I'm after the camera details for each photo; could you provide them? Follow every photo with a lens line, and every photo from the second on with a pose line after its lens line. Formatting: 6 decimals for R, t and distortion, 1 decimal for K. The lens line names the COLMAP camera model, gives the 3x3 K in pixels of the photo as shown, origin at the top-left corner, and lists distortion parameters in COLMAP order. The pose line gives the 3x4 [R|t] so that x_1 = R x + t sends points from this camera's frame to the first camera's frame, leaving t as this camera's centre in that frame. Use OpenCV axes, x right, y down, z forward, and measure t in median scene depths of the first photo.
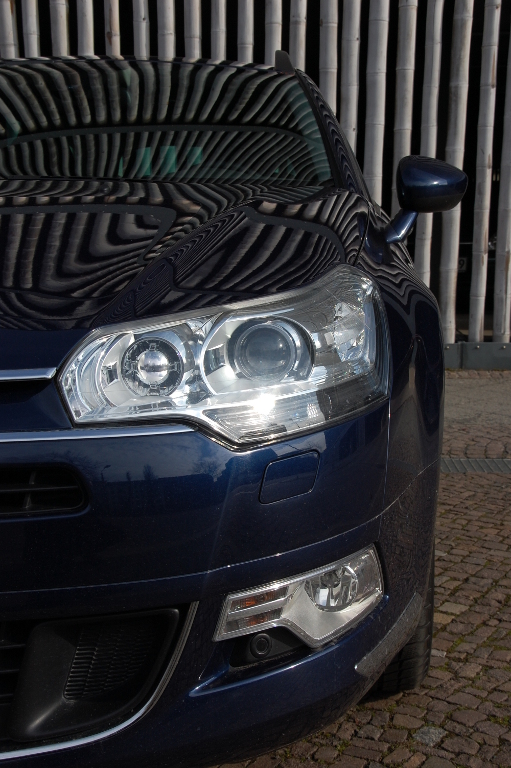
lens RADIAL K [[1159.8, 0, 331.3], [0, 1159.8, 484.7], [0, 0, 1]] dist [-0.010869, 0.159343]
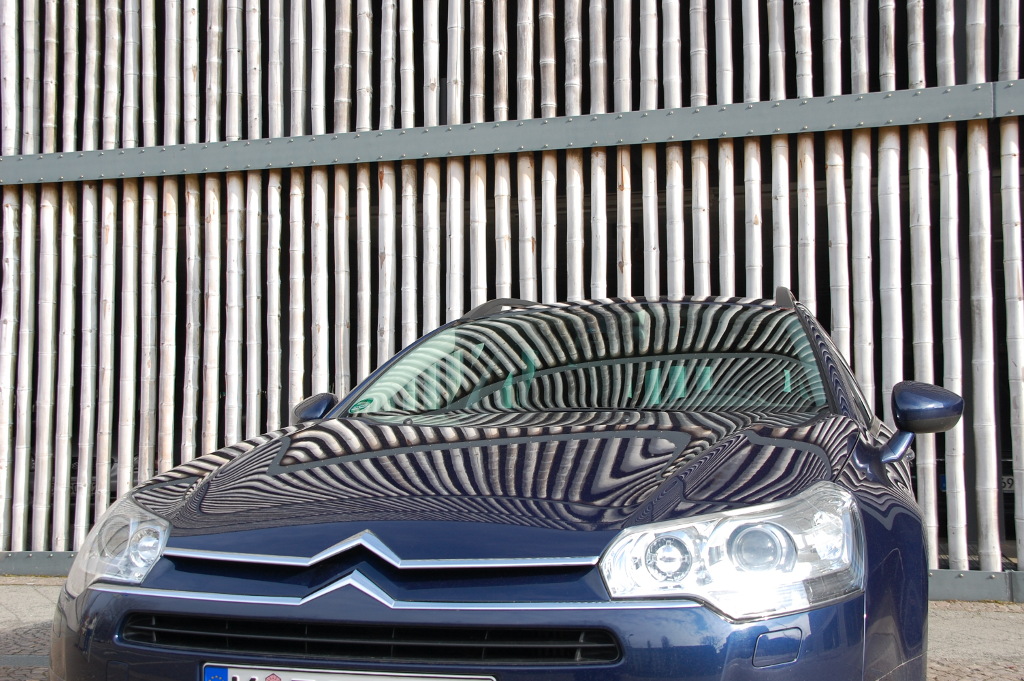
lens RADIAL K [[1352.3, 0, 512.2], [0, 1352.3, 319.1], [0, 0, 1]] dist [0.007594, 0.048131]
pose [[0.966641, -0.046438, -0.251889, 0.032948], [-0.033742, 0.951769, -0.304953, 0.050667], [0.253901, 0.303279, 0.918453, -0.240079]]
